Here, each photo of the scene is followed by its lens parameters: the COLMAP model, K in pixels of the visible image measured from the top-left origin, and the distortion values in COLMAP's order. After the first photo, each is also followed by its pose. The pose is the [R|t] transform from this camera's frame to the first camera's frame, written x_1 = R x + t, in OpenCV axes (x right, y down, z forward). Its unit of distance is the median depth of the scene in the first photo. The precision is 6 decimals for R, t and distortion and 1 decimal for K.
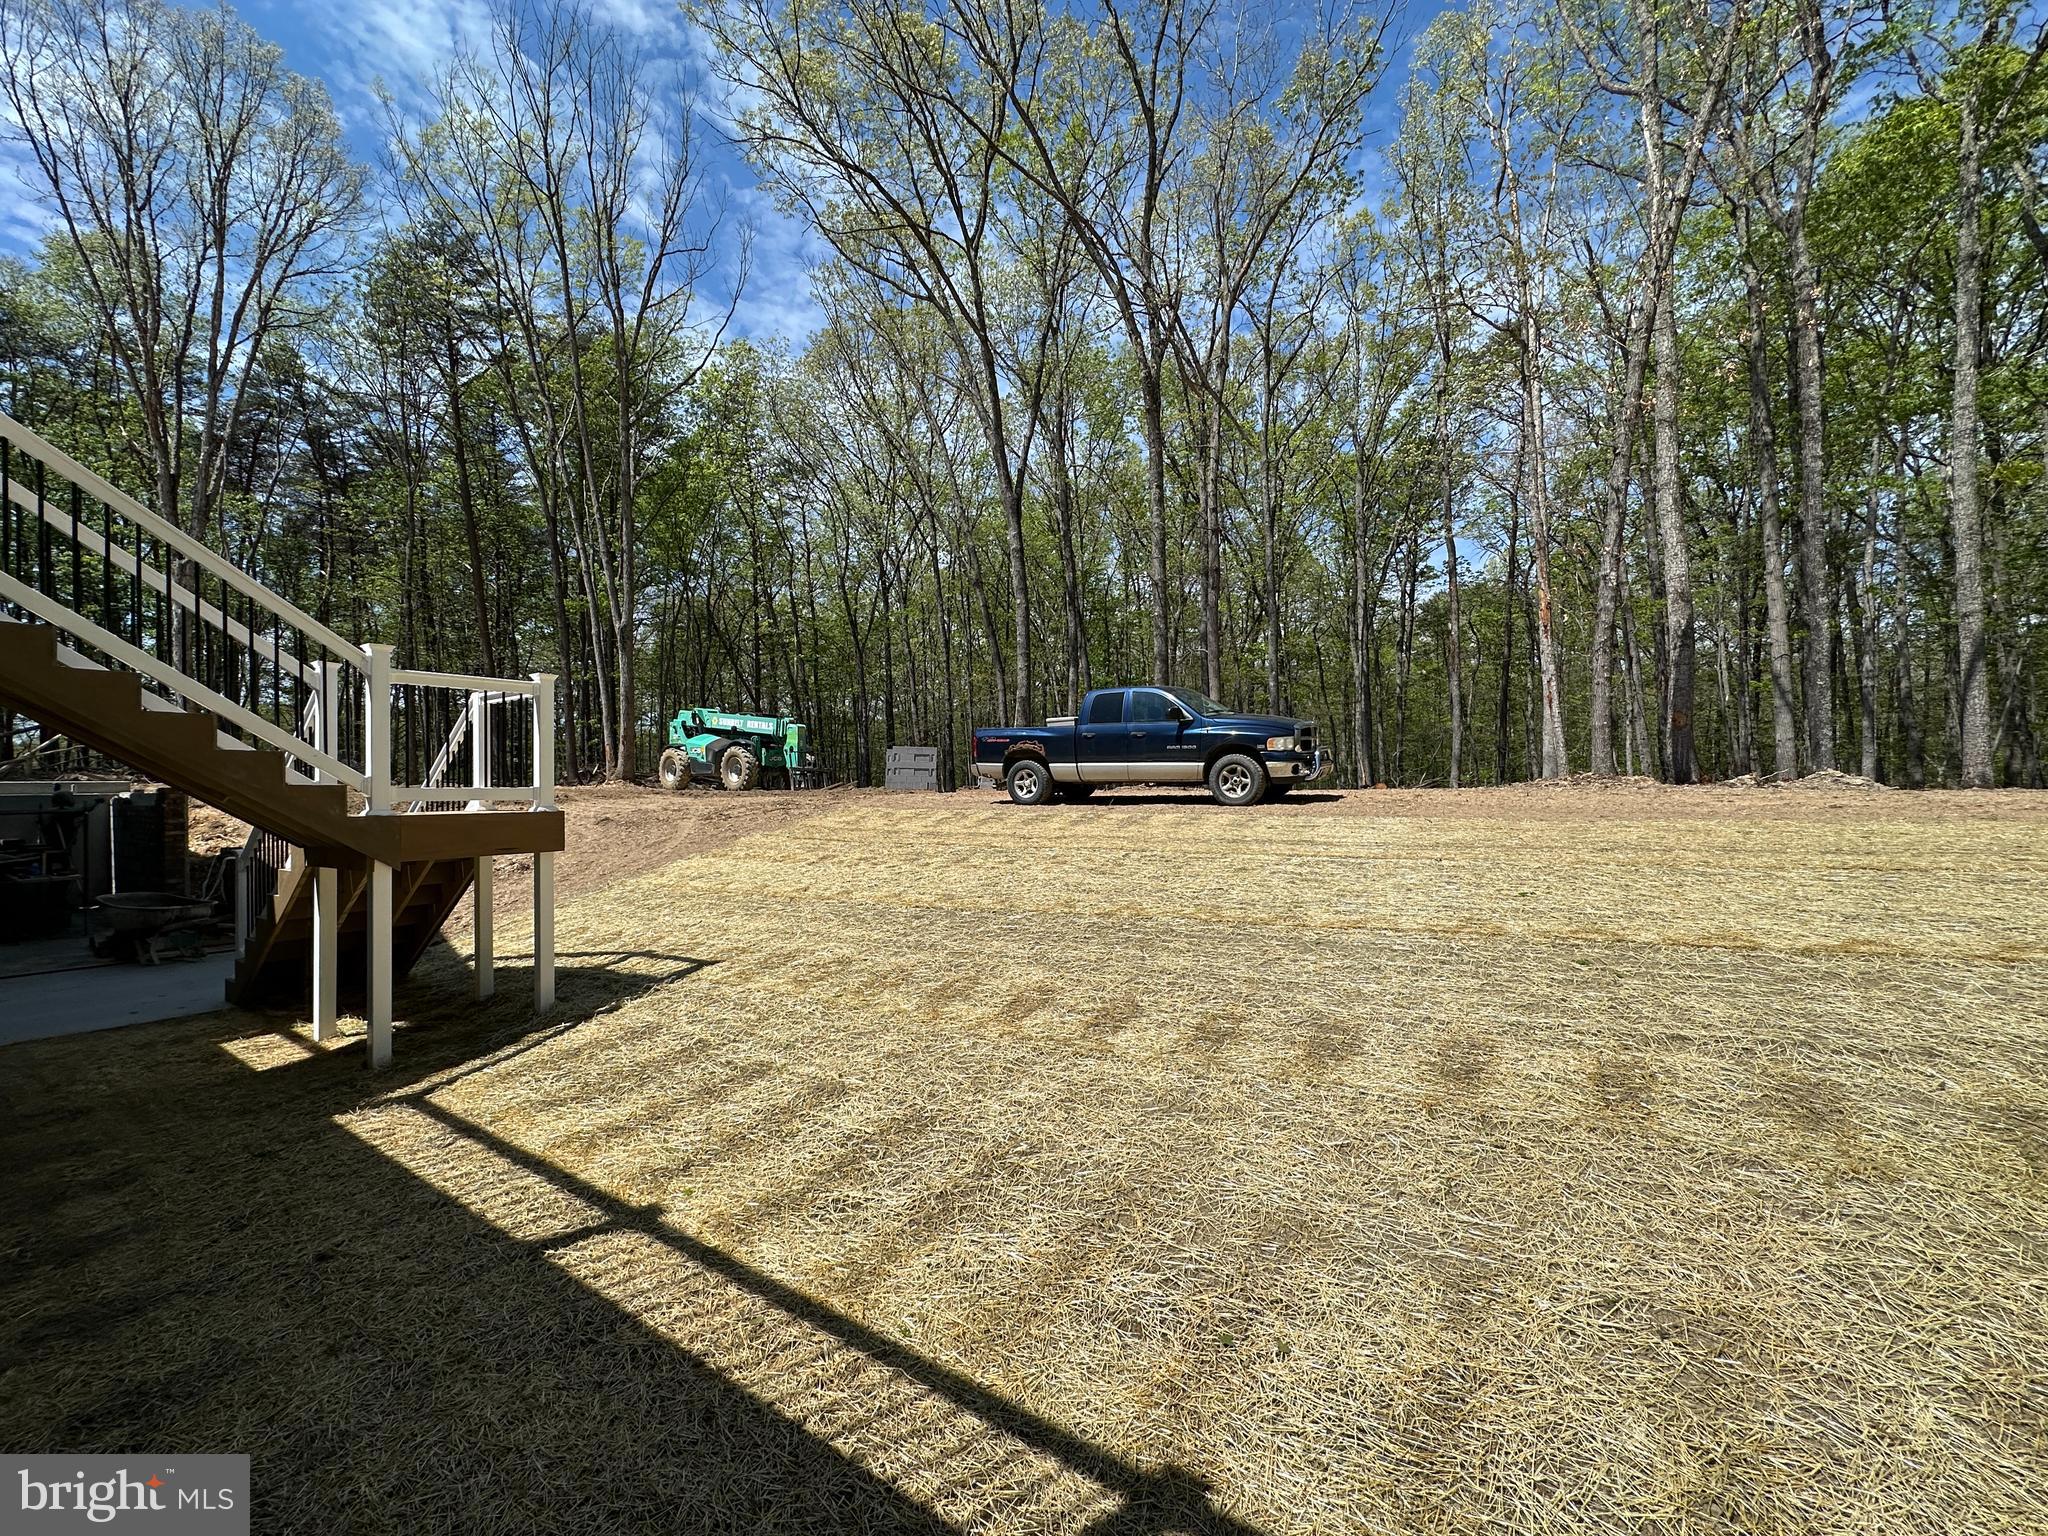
lens RADIAL K [[808.4, 0, 1031.1], [0, 808.4, 771.7], [0, 0, 1]] dist [-0.004983, 0.001107]
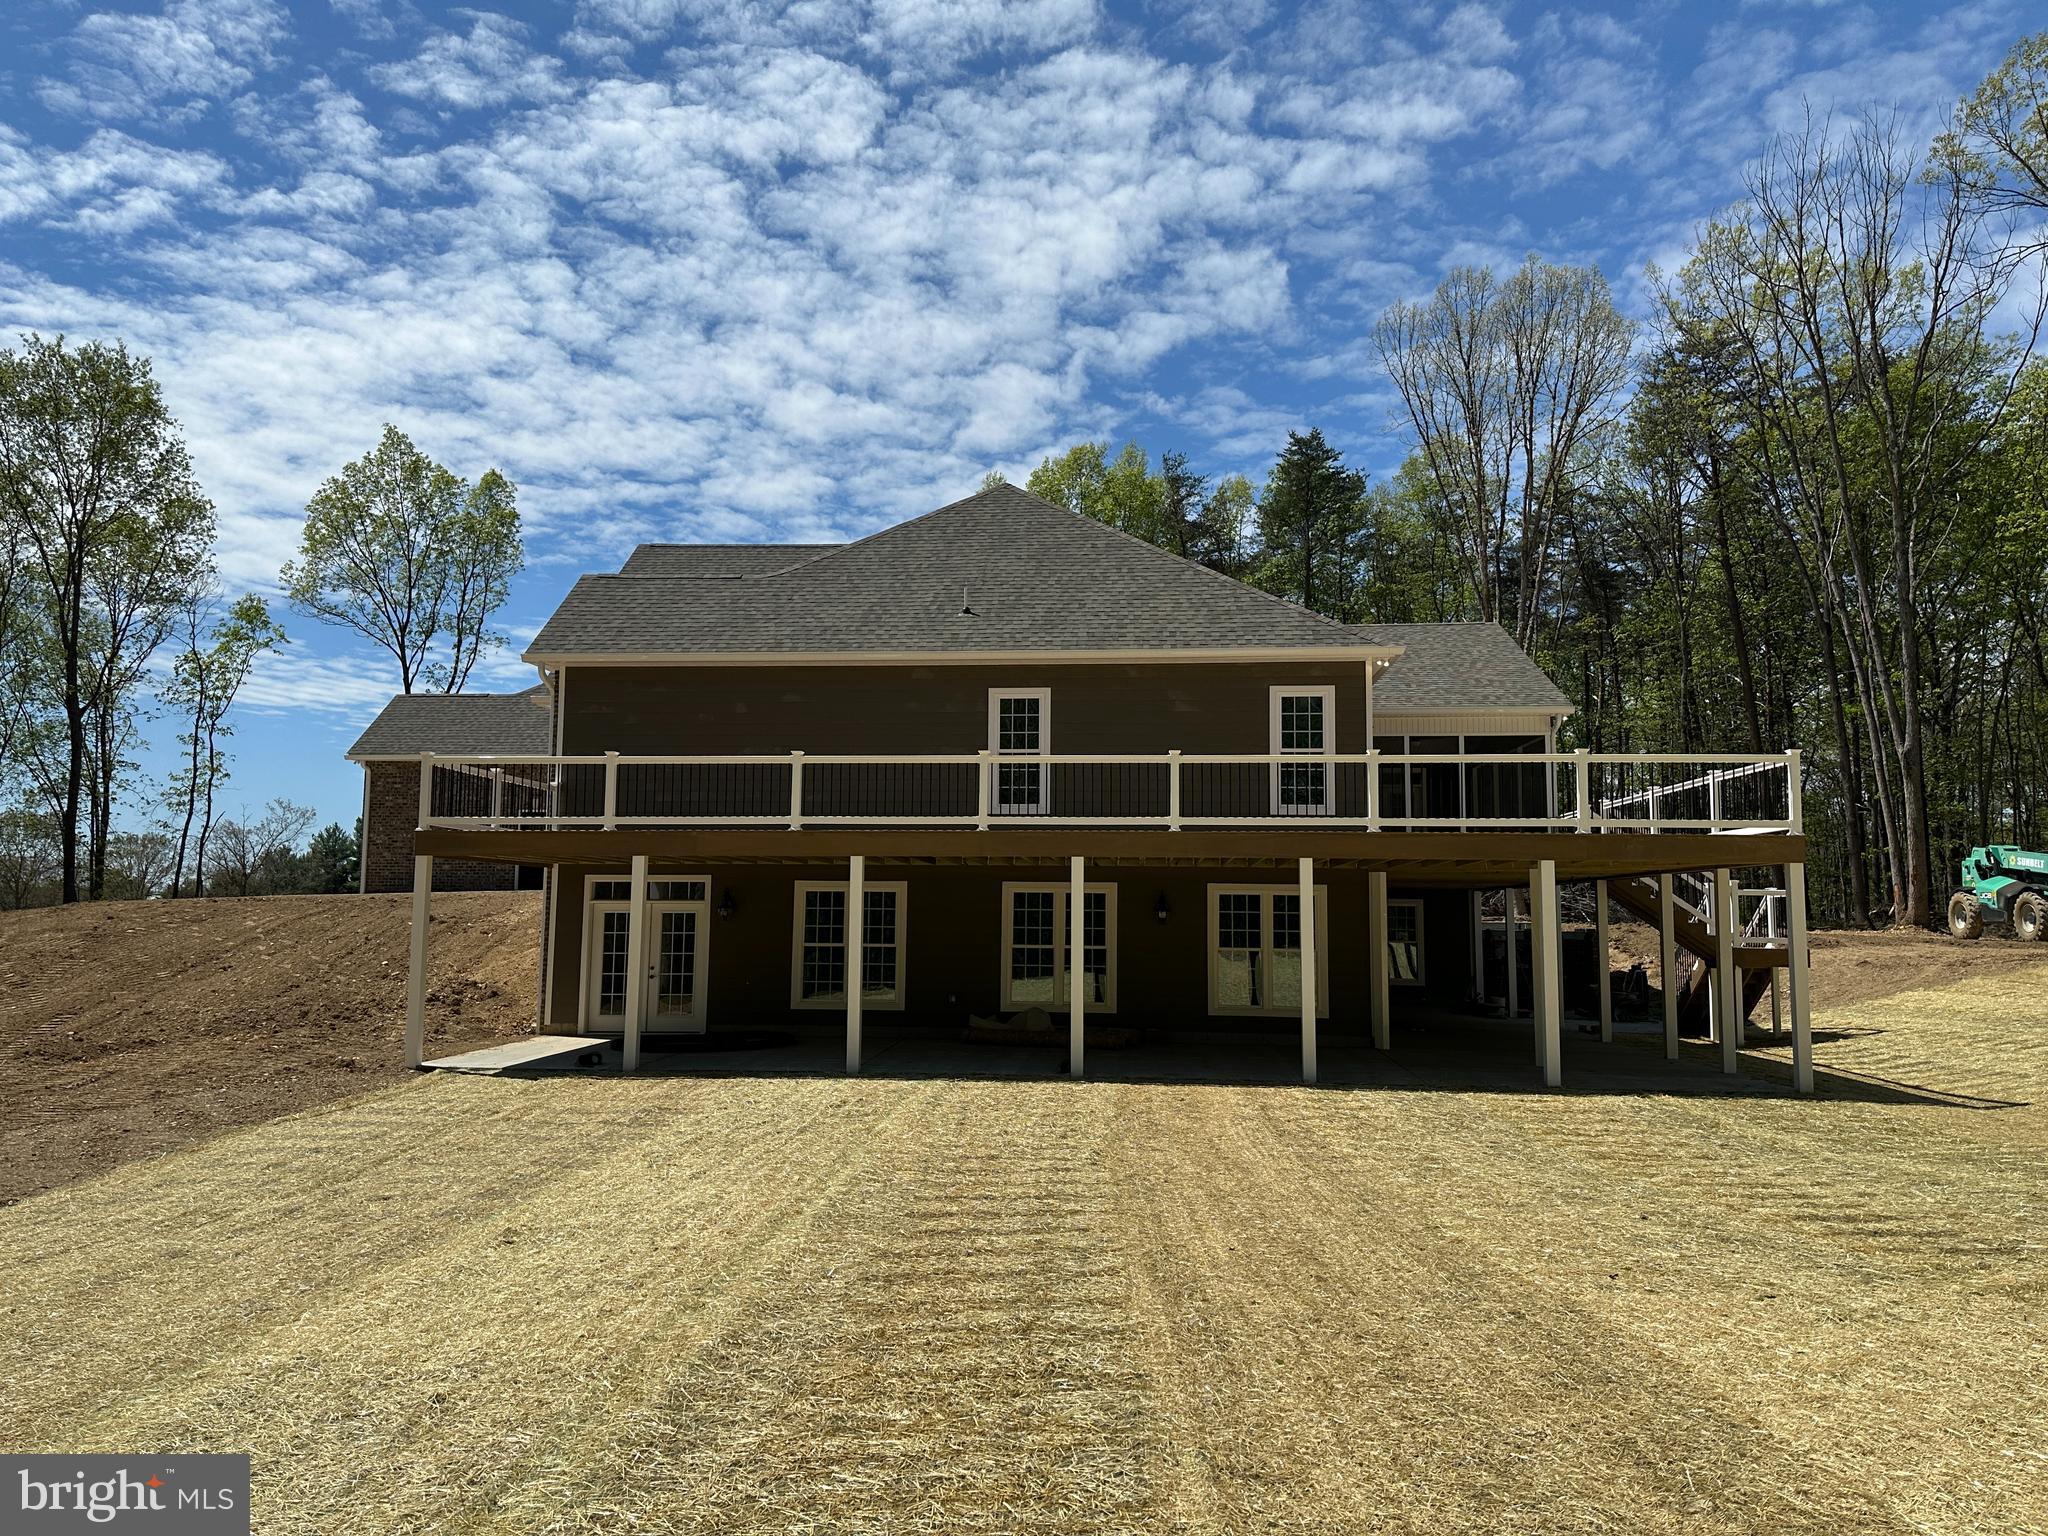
lens RADIAL K [[1429.2, 0, 1028.2], [0, 1429.2, 769.8], [0, 0, 1]] dist [0.005989, -0.002781]
pose [[0.483345, -0.072899, -0.872389, 0.452147], [-0.003813, 0.996342, -0.085370, -0.024026], [0.875421, 0.044589, 0.481299, -0.681246]]
